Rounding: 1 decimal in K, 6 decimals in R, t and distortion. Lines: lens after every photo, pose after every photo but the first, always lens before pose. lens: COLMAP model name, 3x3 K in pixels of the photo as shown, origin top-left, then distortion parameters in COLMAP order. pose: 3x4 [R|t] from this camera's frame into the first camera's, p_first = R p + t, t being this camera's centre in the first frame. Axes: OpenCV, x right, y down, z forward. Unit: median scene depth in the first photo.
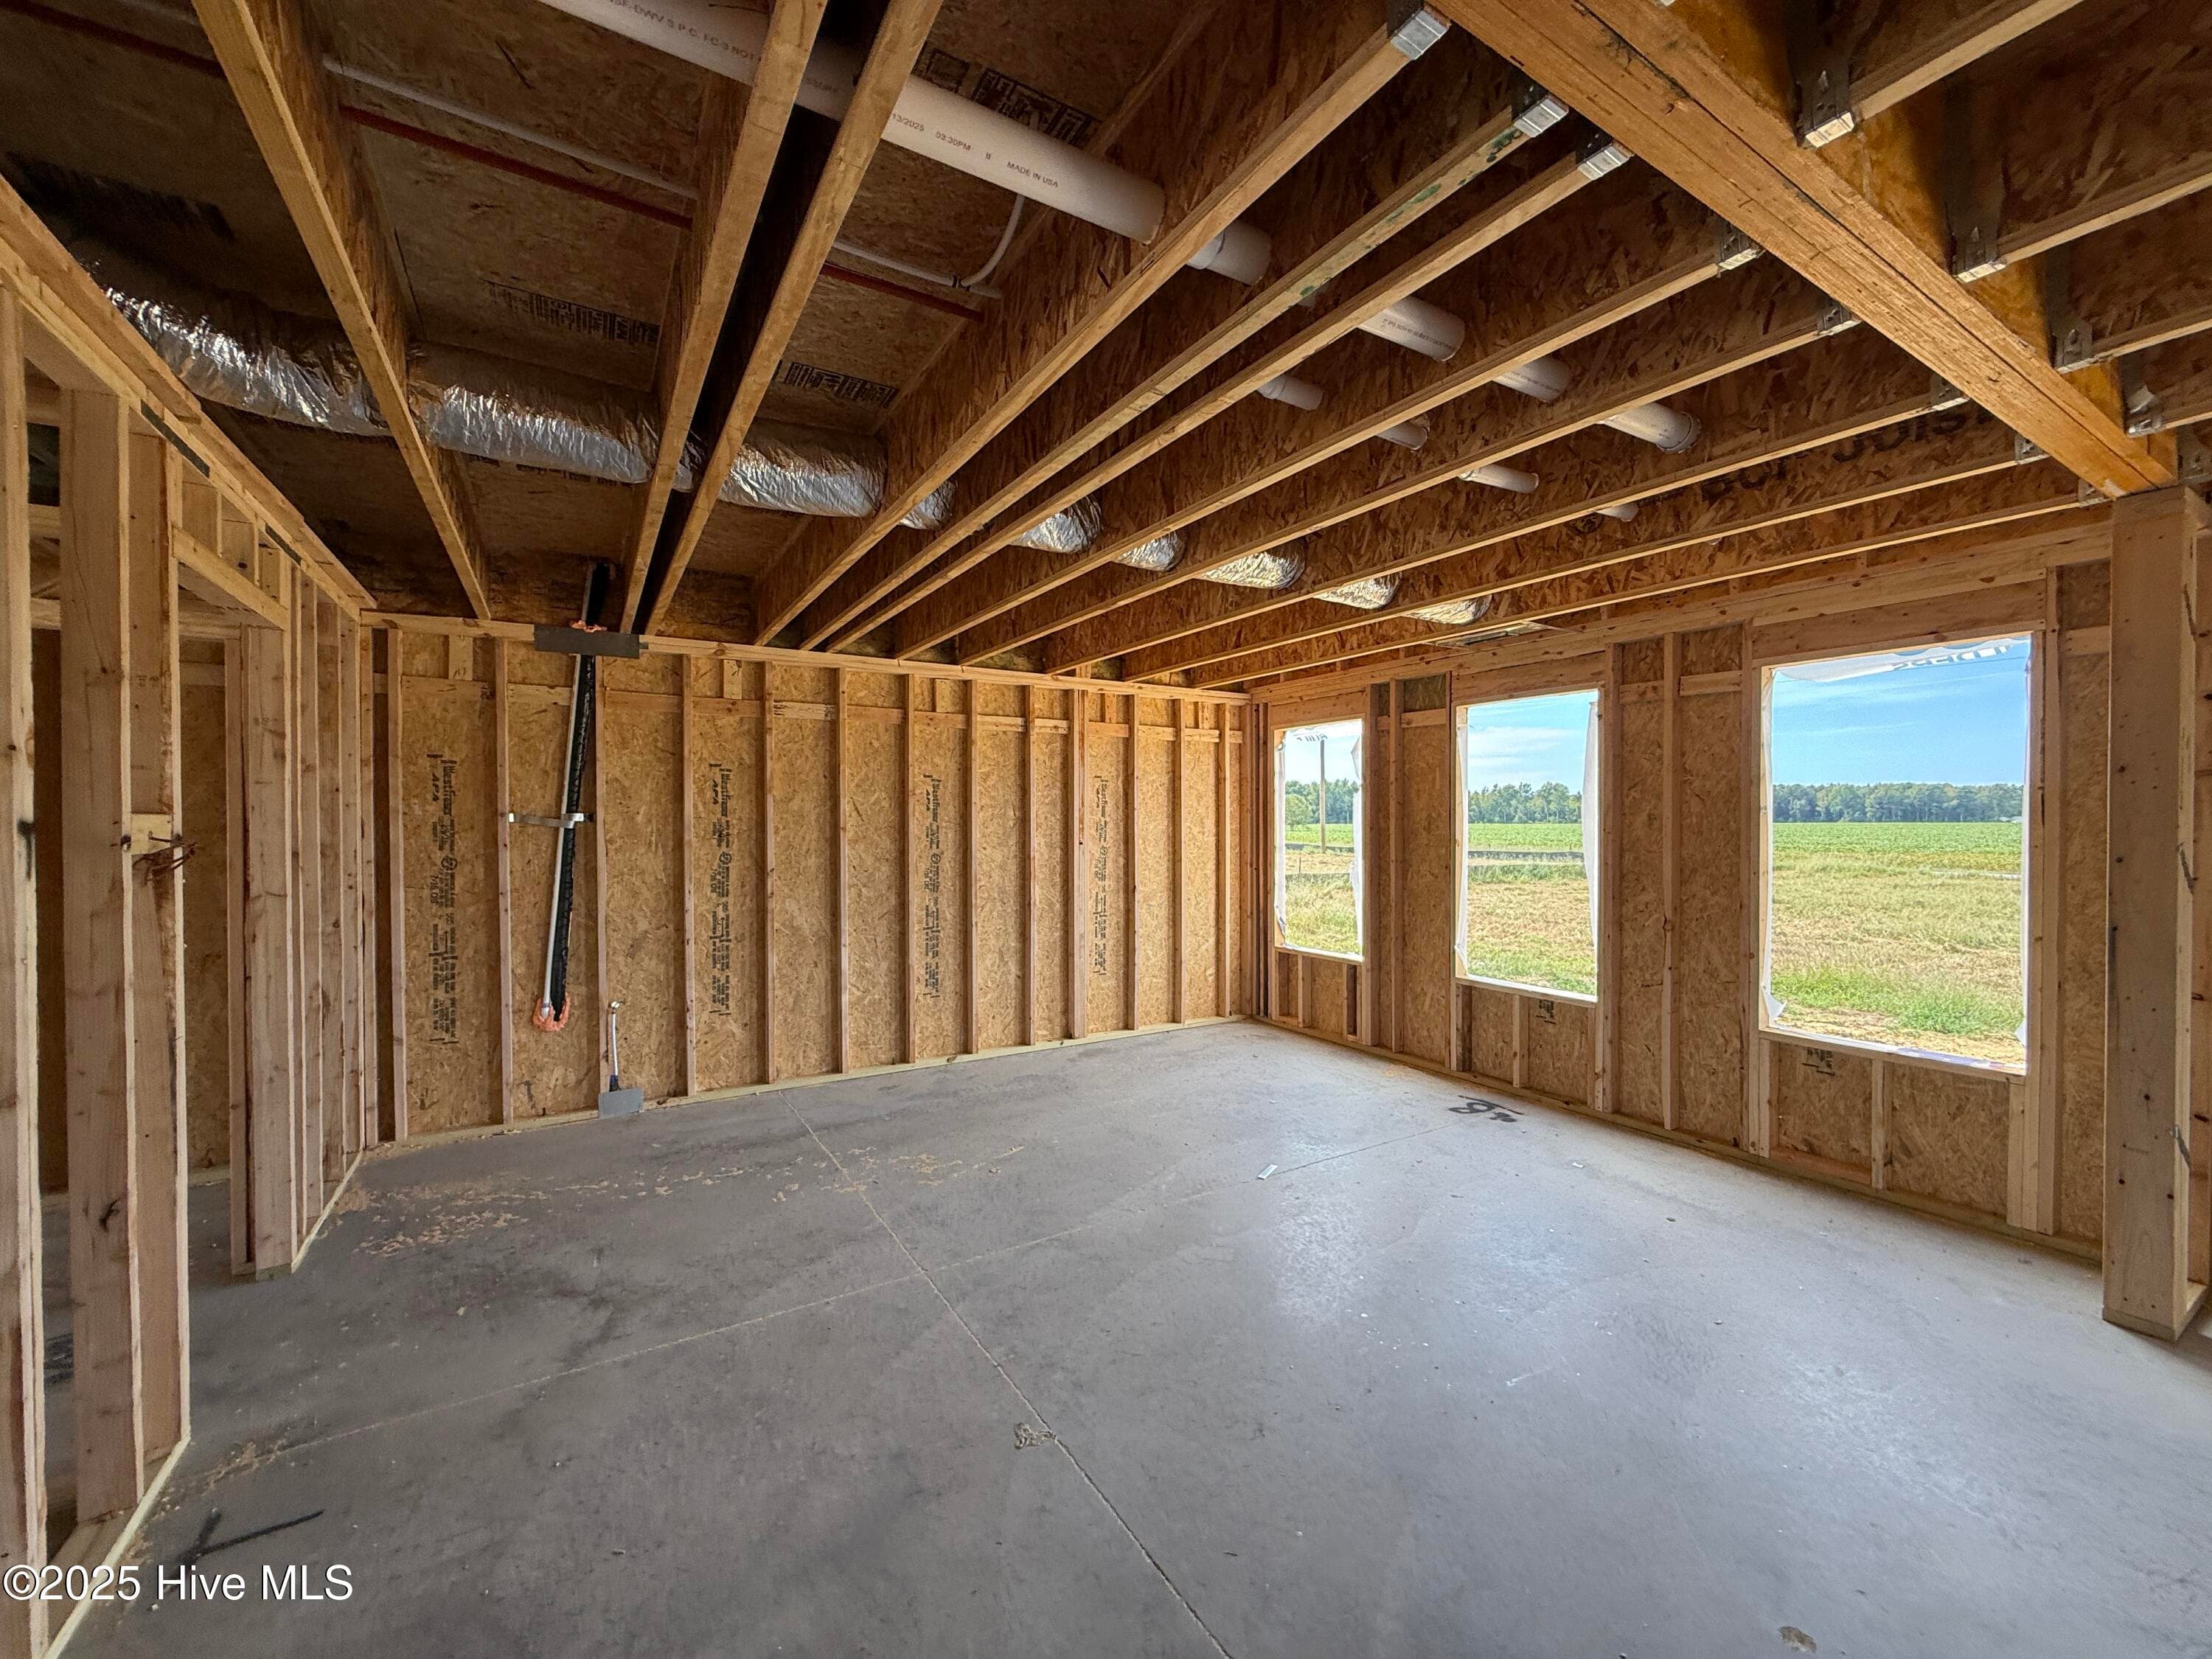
lens RADIAL K [[887.7, 0, 1106.4], [0, 887.7, 829.2], [0, 0, 1]] dist [0.000652, 0.000575]
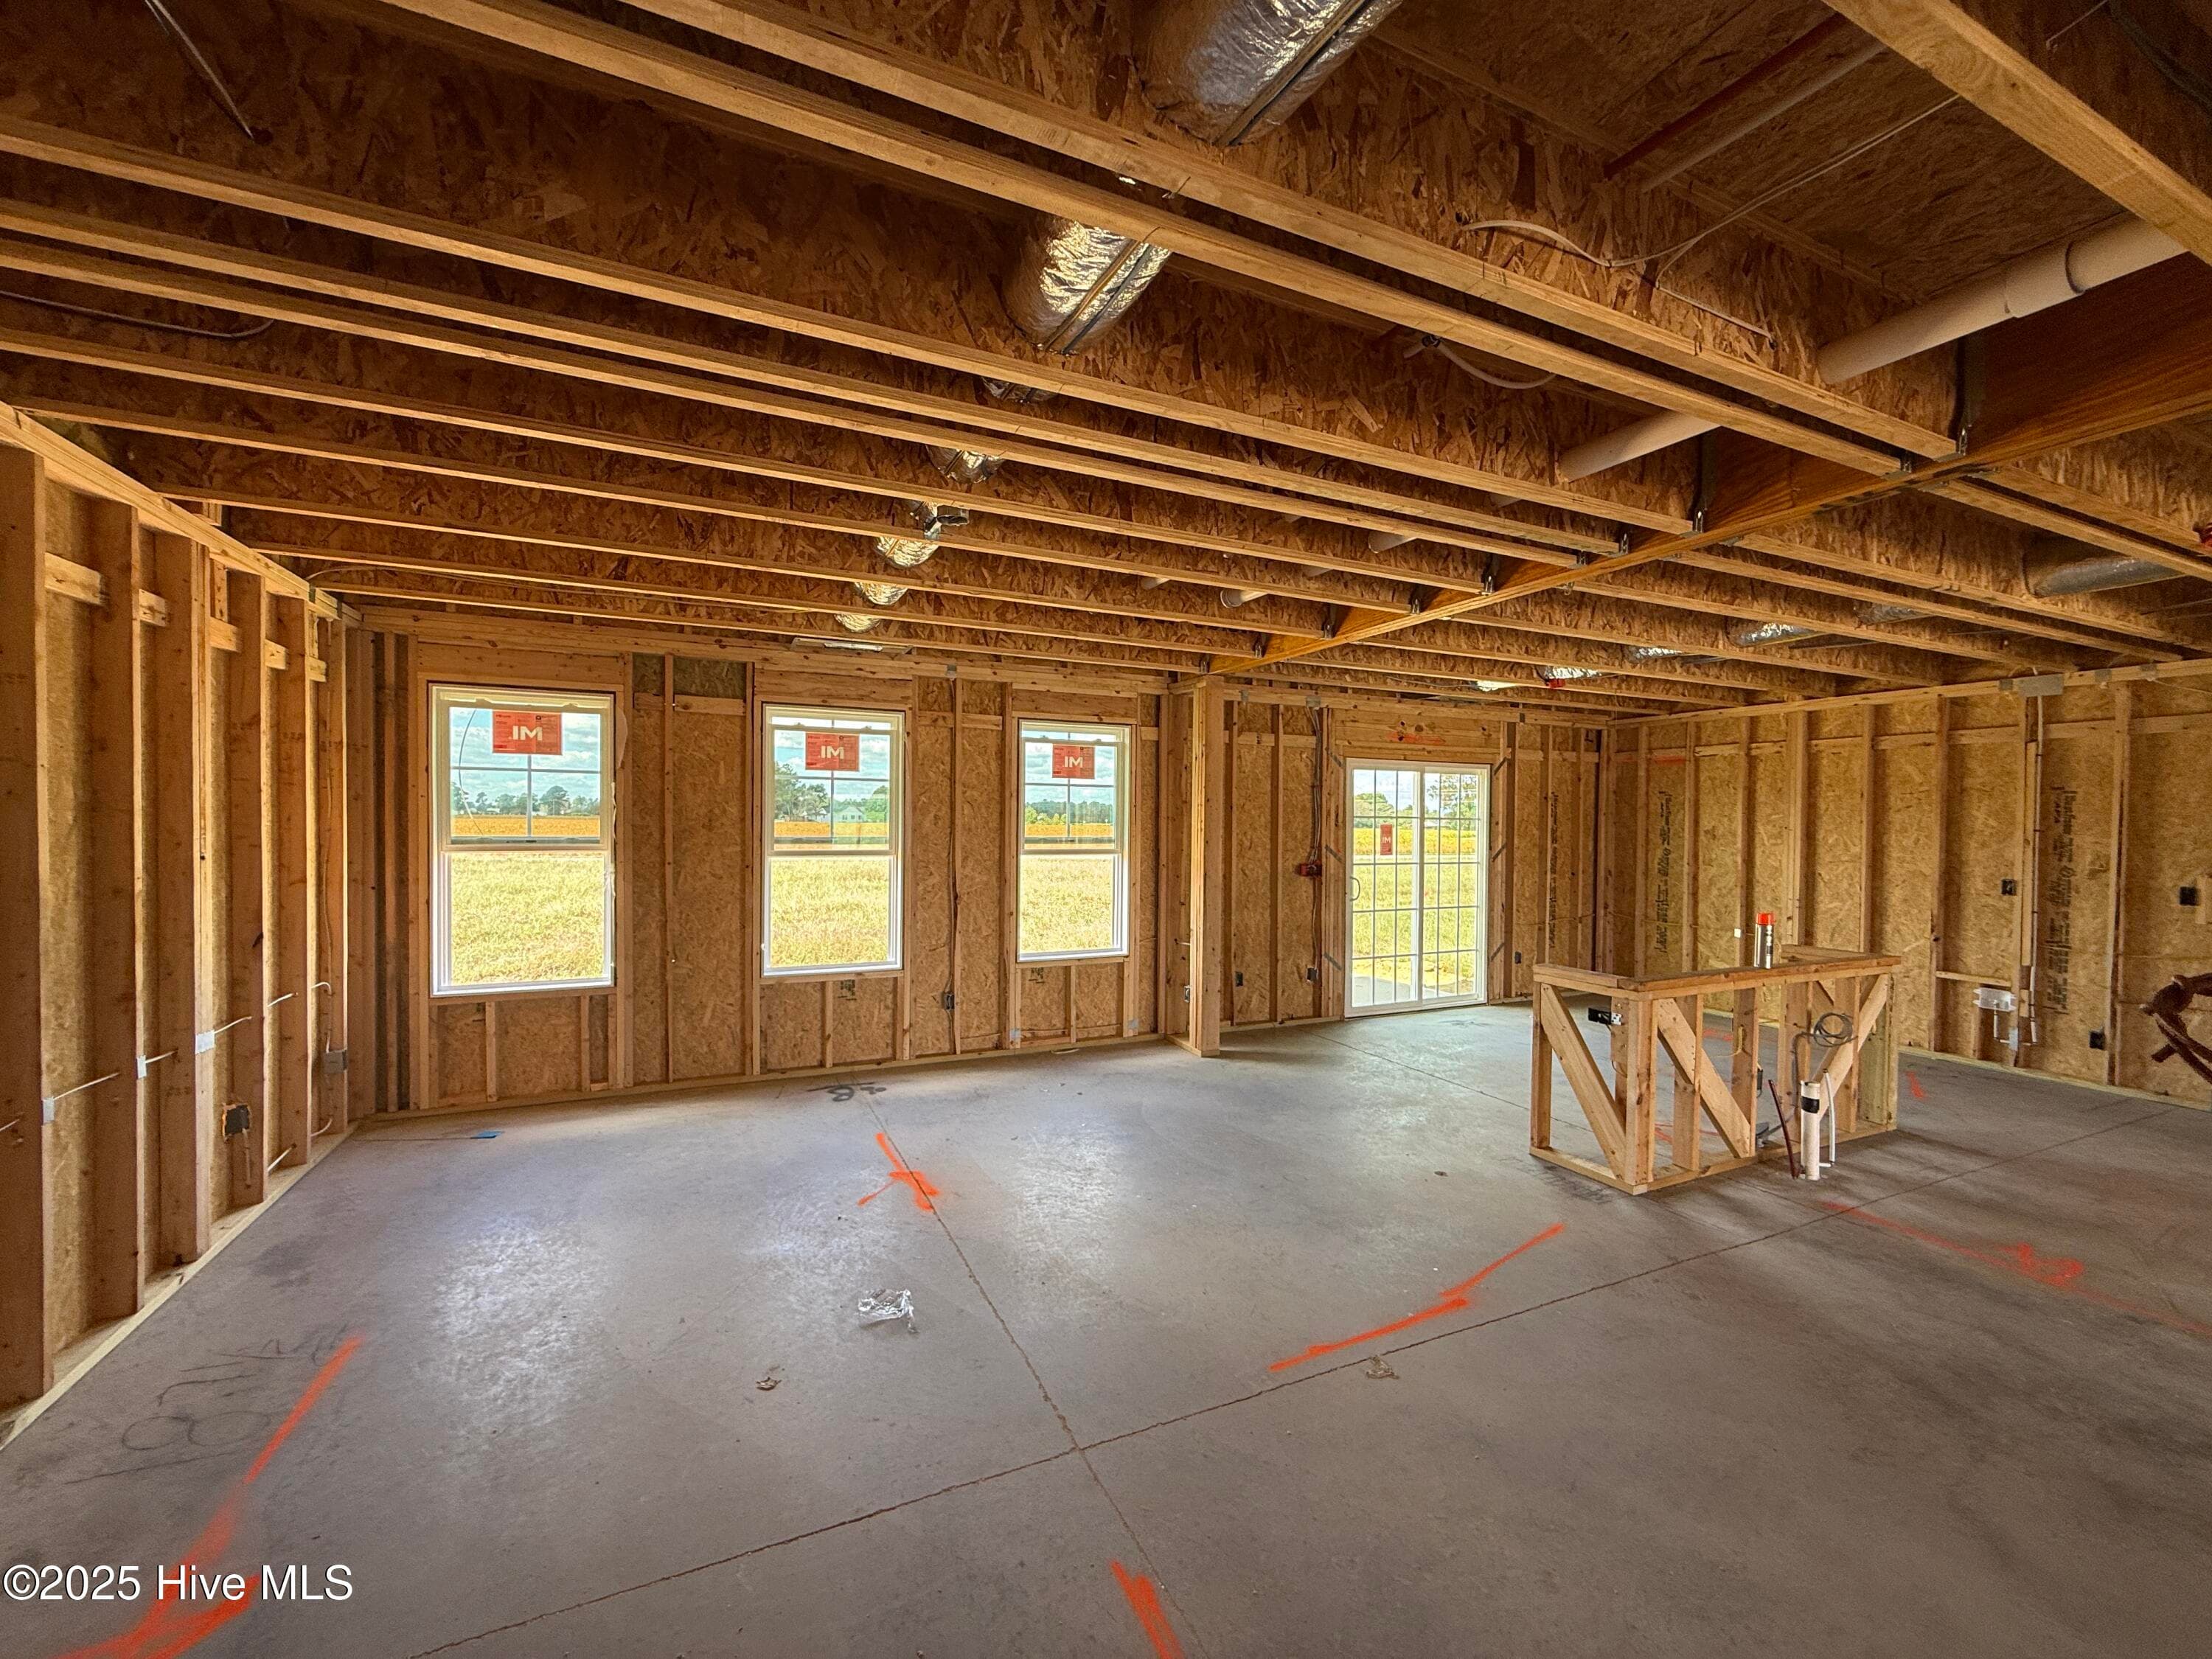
lens RADIAL K [[887.7, 0, 1103.1], [0, 887.7, 830.8], [0, 0, 1]] dist [0.000652, 0.000575]
pose [[0.112230, -0.009662, 0.993635, -0.587680], [-0.002694, 0.999946, 0.010028, -0.007387], [-0.993679, -0.003802, 0.112197, 0.572890]]
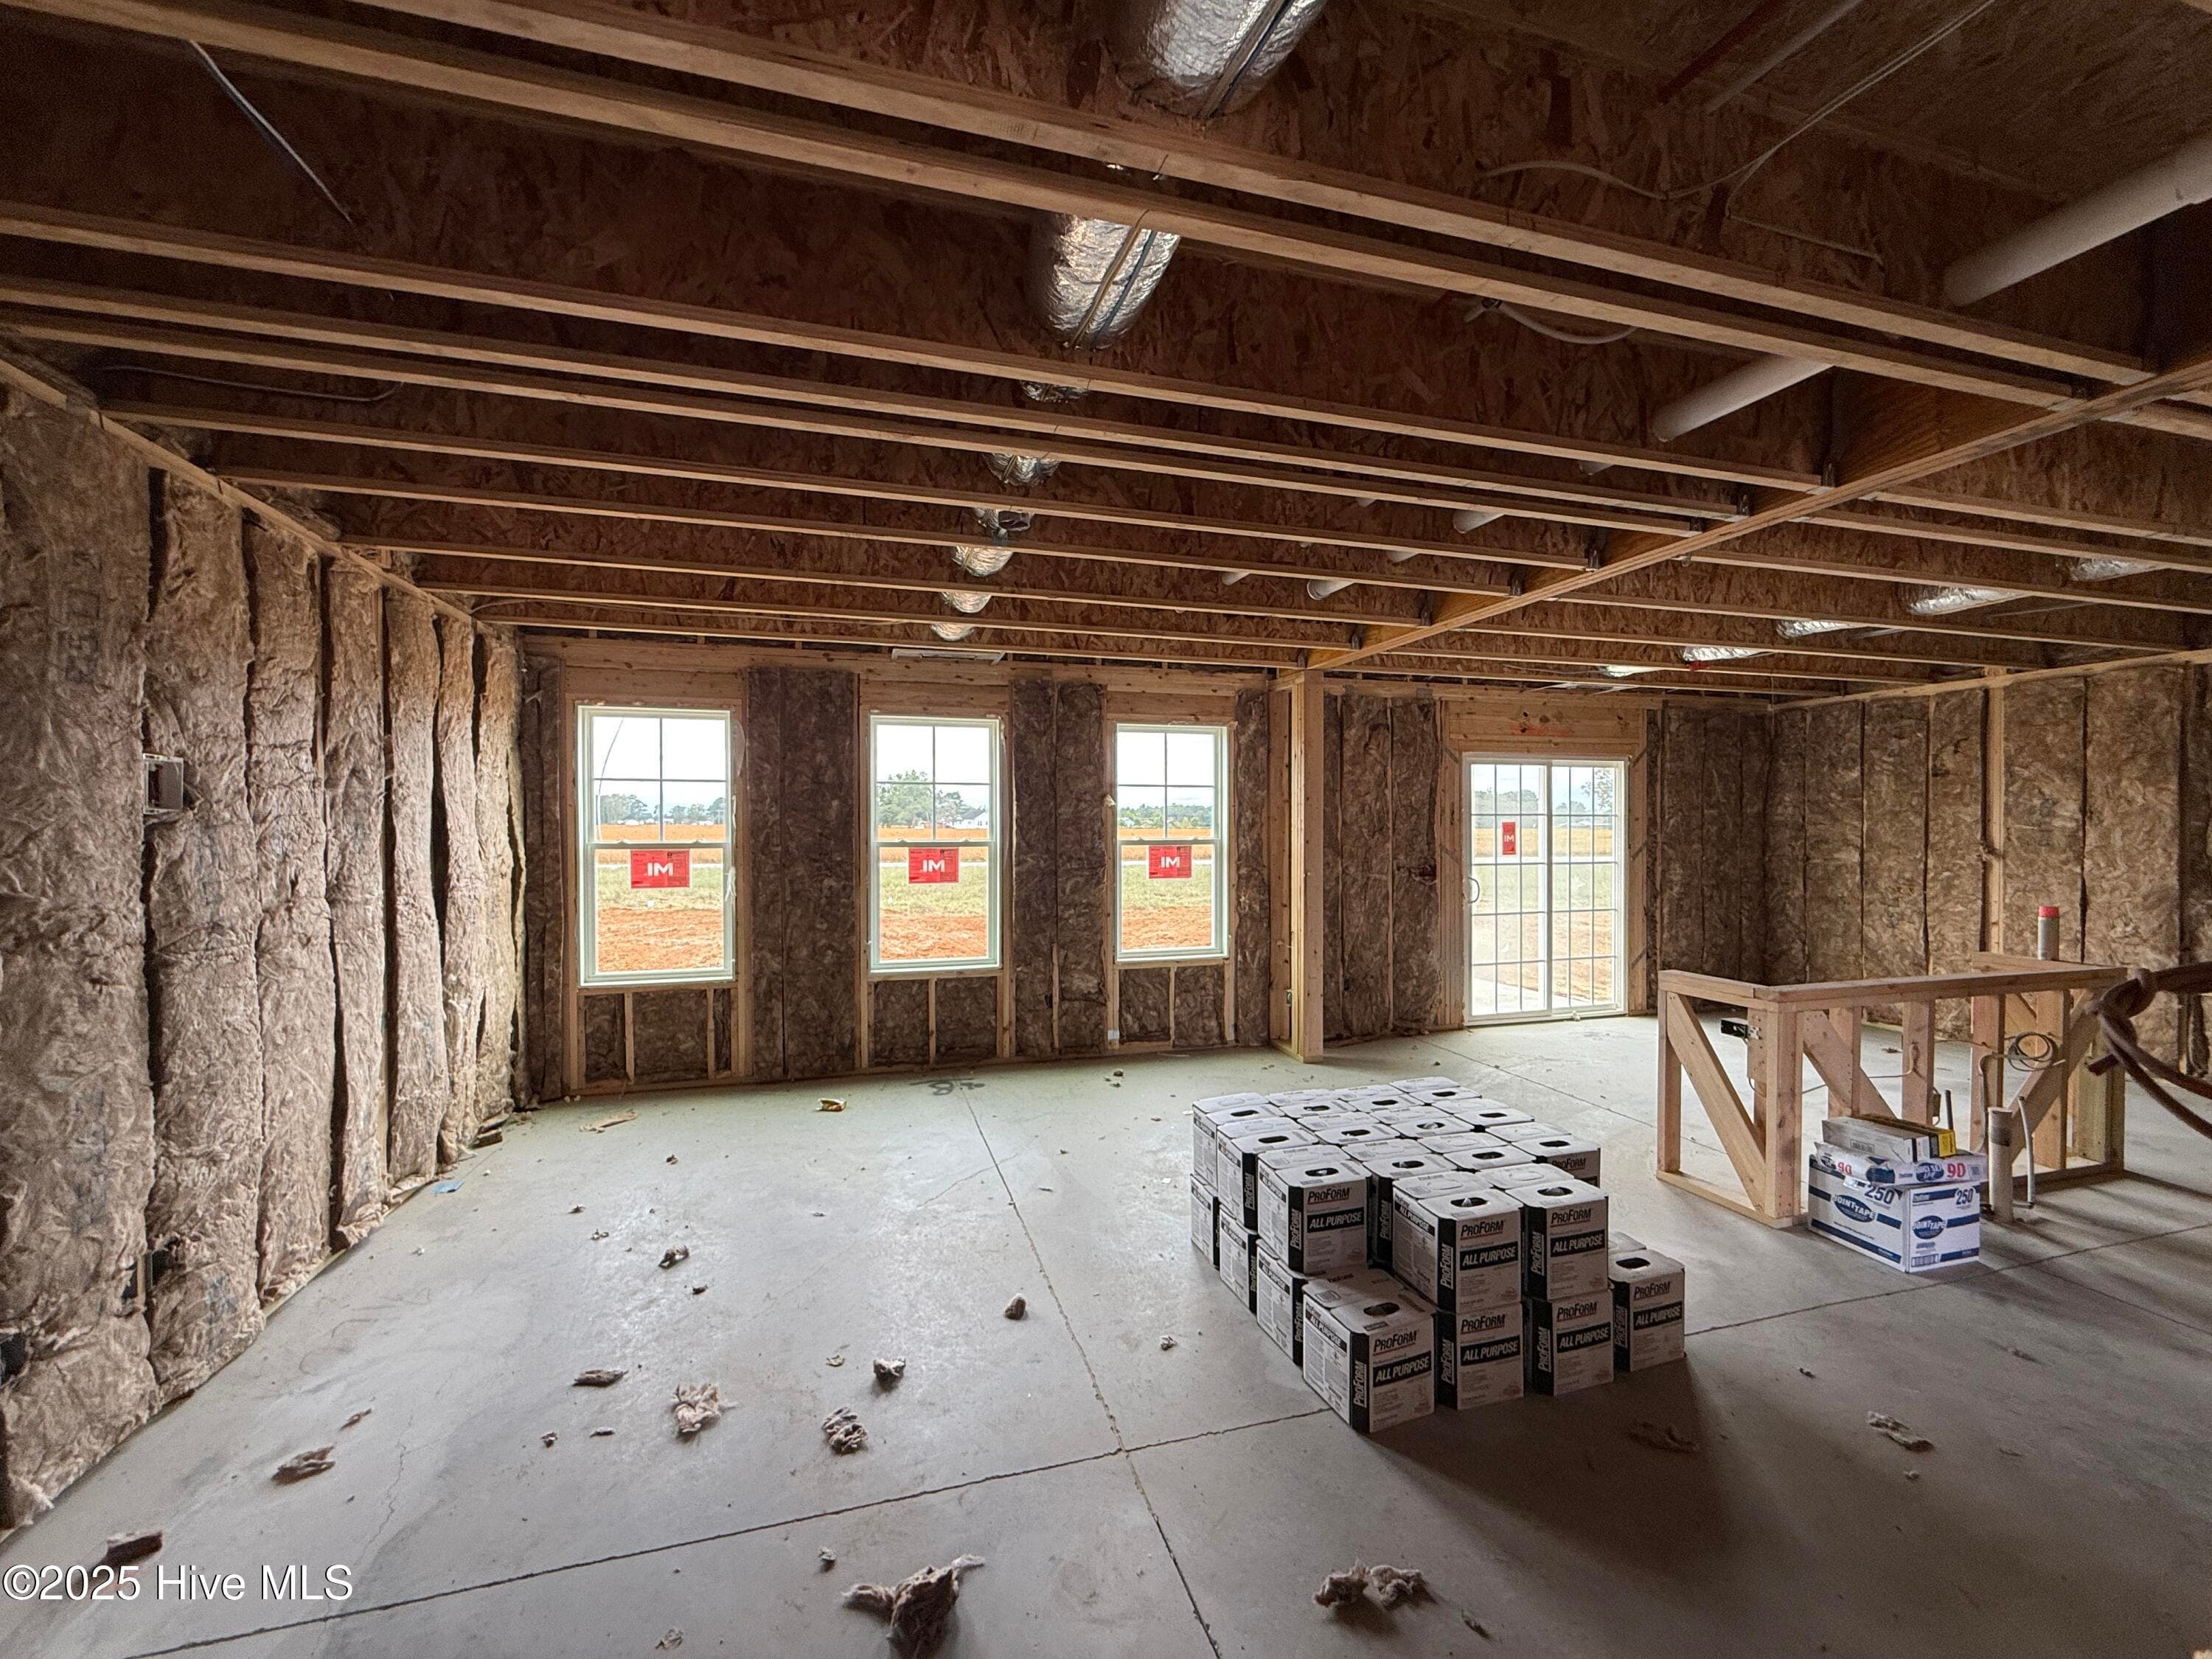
lens RADIAL K [[887.7, 0, 1101.6], [0, 887.7, 833.6], [0, 0, 1]] dist [0.000652, 0.000575]
pose [[0.255821, -0.010639, 0.966666, -0.576923], [0.008396, 0.999926, 0.008783, -0.004056], [-0.966688, 0.005870, 0.255892, 0.529556]]
